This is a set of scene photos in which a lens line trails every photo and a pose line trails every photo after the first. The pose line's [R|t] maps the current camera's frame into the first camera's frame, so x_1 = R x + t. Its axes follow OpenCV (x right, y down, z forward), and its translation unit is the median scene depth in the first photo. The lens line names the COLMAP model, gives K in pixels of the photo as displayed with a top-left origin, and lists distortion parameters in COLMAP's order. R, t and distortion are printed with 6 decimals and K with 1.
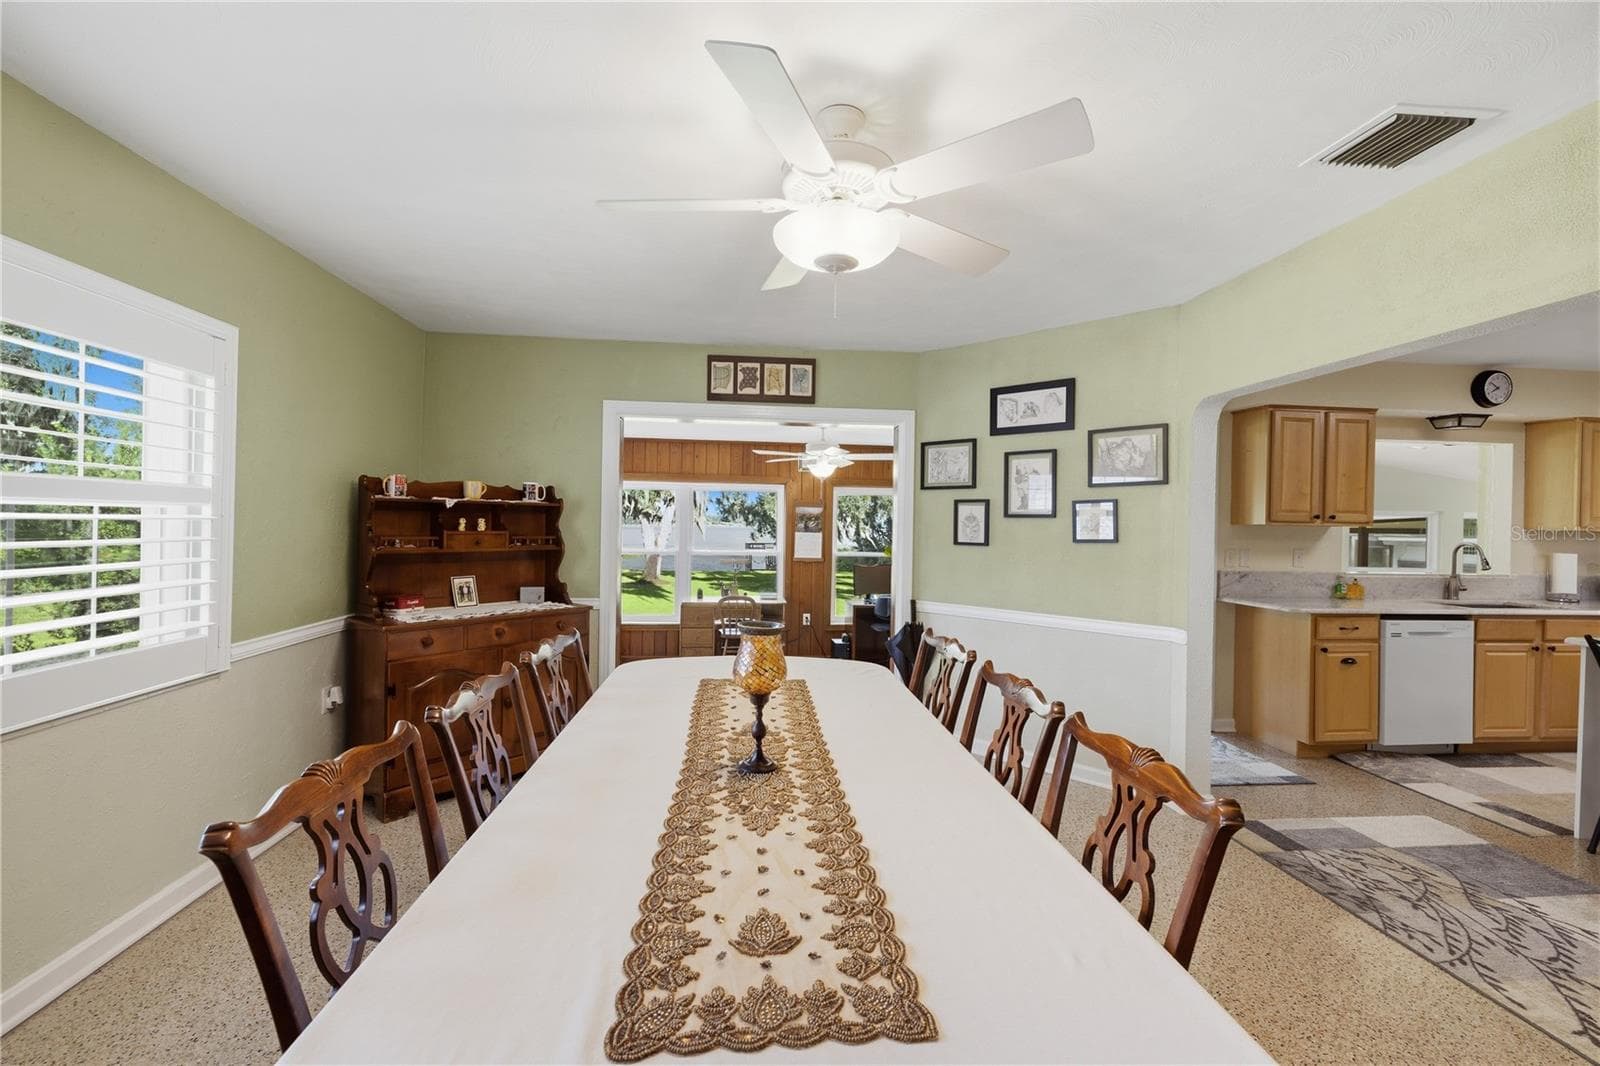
lens RADIAL K [[666.9, 0, 832.1], [0, 666.9, 531.1], [0, 0, 1]] dist [-0.001119, 0.000016]
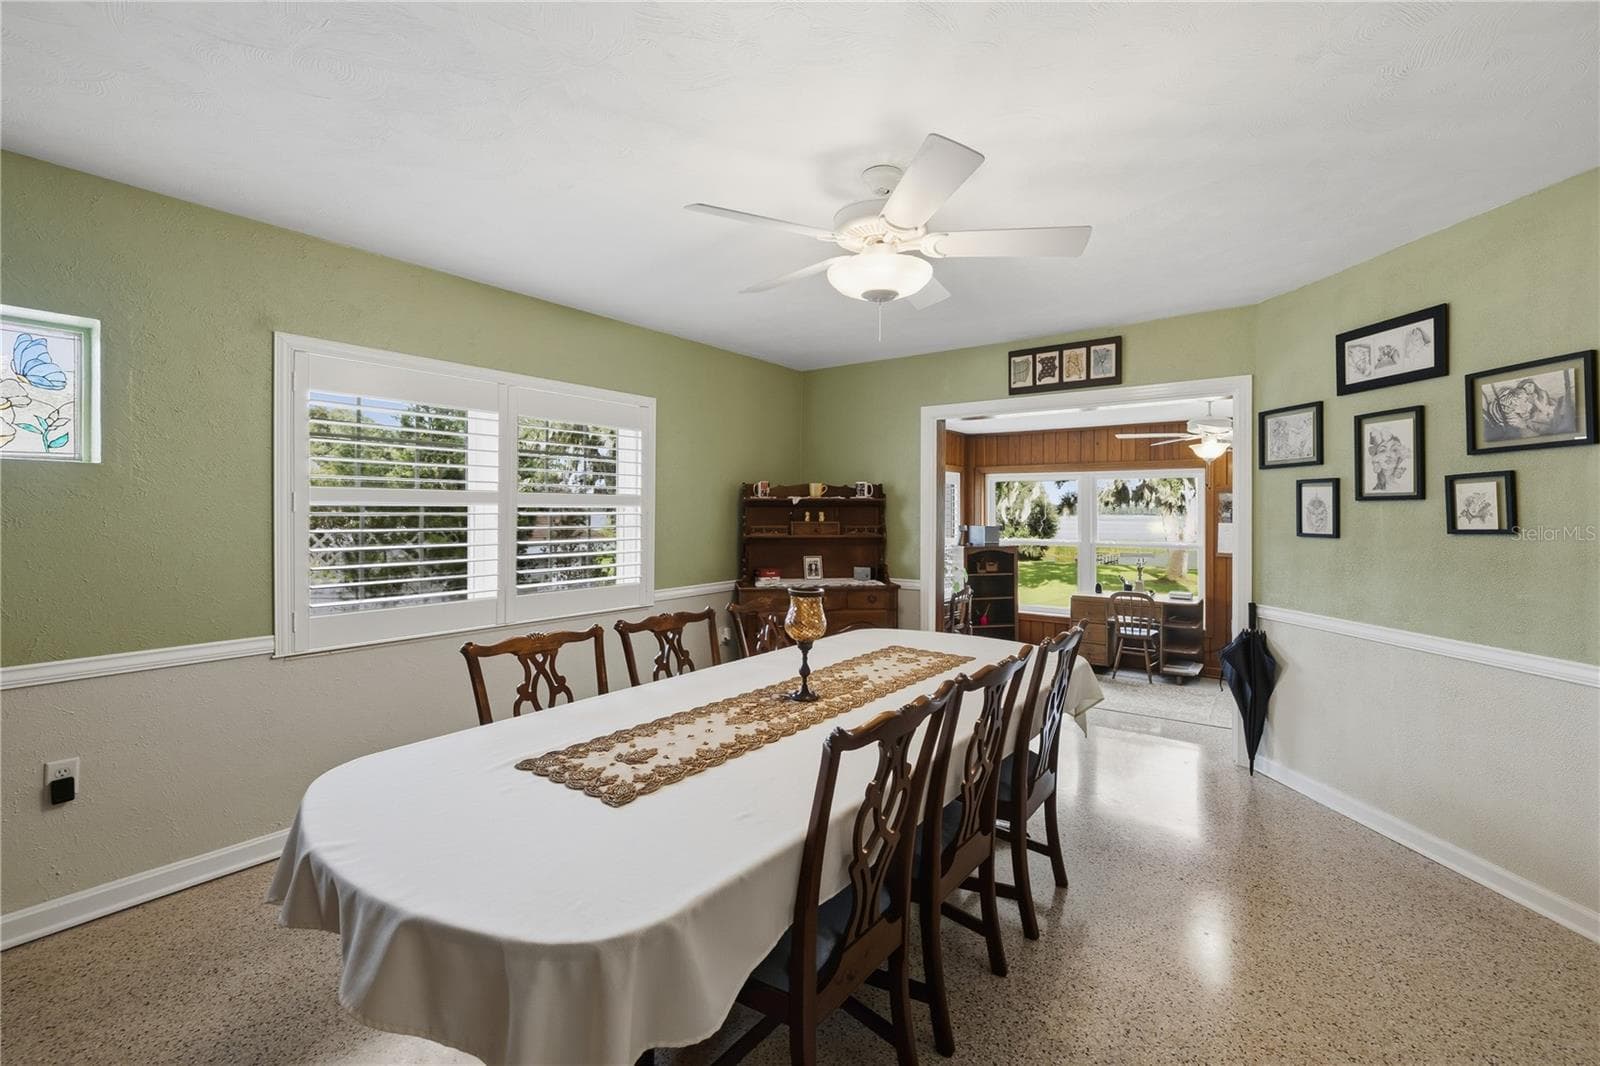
lens RADIAL K [[673.6, 0, 798.0], [0, 673.6, 515.0], [0, 0, 1]] dist [-0.000578, 0.000017]
pose [[0.741726, -0.010874, -0.670614, 0.301973], [0.002526, 0.999907, -0.013419, 0.004320], [0.670698, 0.008259, 0.741685, 0.001410]]
